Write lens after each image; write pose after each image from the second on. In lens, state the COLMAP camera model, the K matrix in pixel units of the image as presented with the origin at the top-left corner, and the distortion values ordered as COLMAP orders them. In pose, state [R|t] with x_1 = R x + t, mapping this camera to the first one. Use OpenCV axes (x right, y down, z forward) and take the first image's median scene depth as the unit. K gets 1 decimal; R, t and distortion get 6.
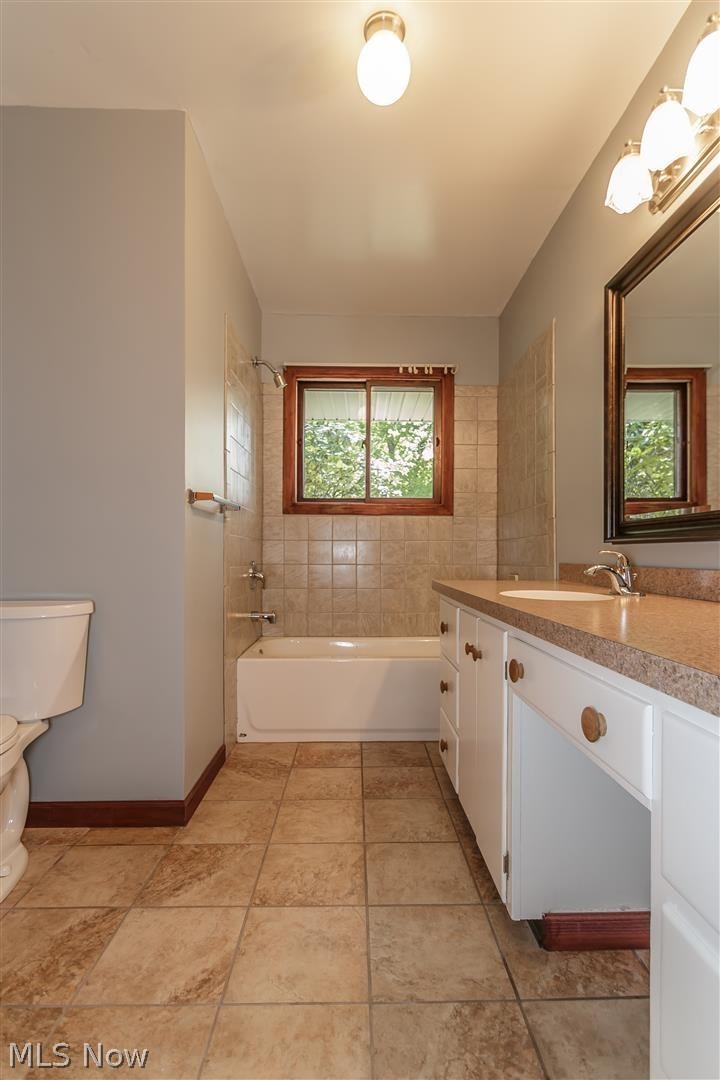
lens RADIAL K [[522.1, 0, 362.5], [0, 522.1, 560.8], [0, 0, 1]] dist [-0.000484, 0.000136]
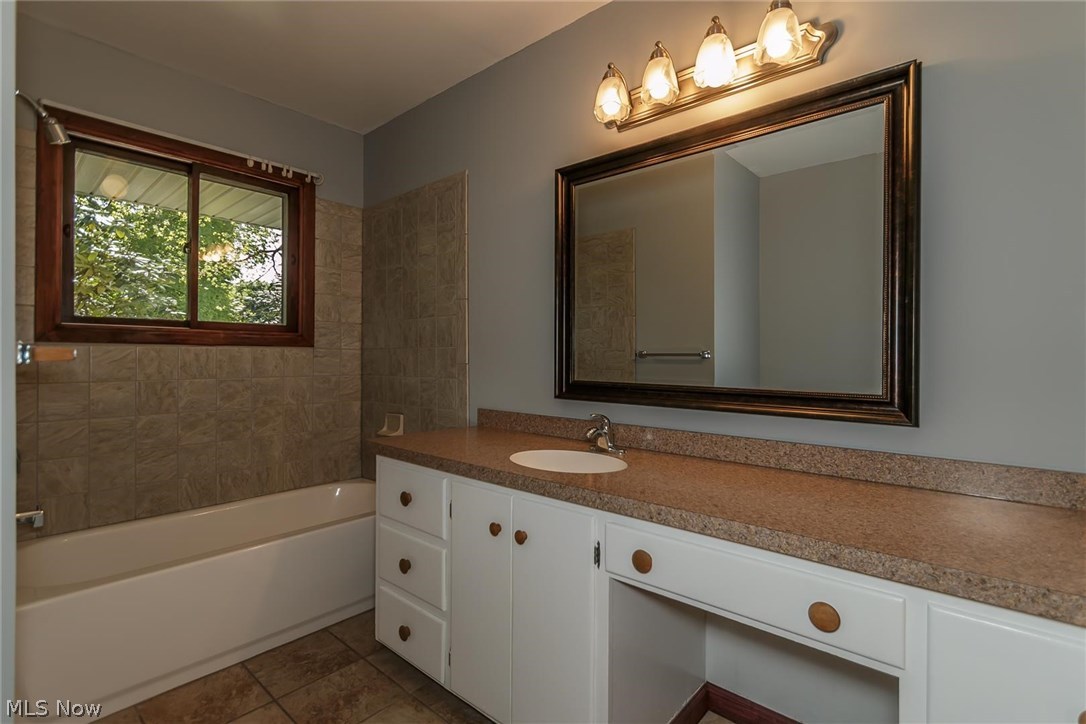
lens RADIAL K [[505.2, 0, 543.0], [0, 505.2, 362.0], [0, 0, 1]] dist [0.003827, -0.000296]
pose [[0.676583, -0.008451, 0.736318, -0.187279], [0.009031, 0.999954, 0.003178, -0.061652], [-0.736311, 0.004499, 0.676628, 0.152615]]
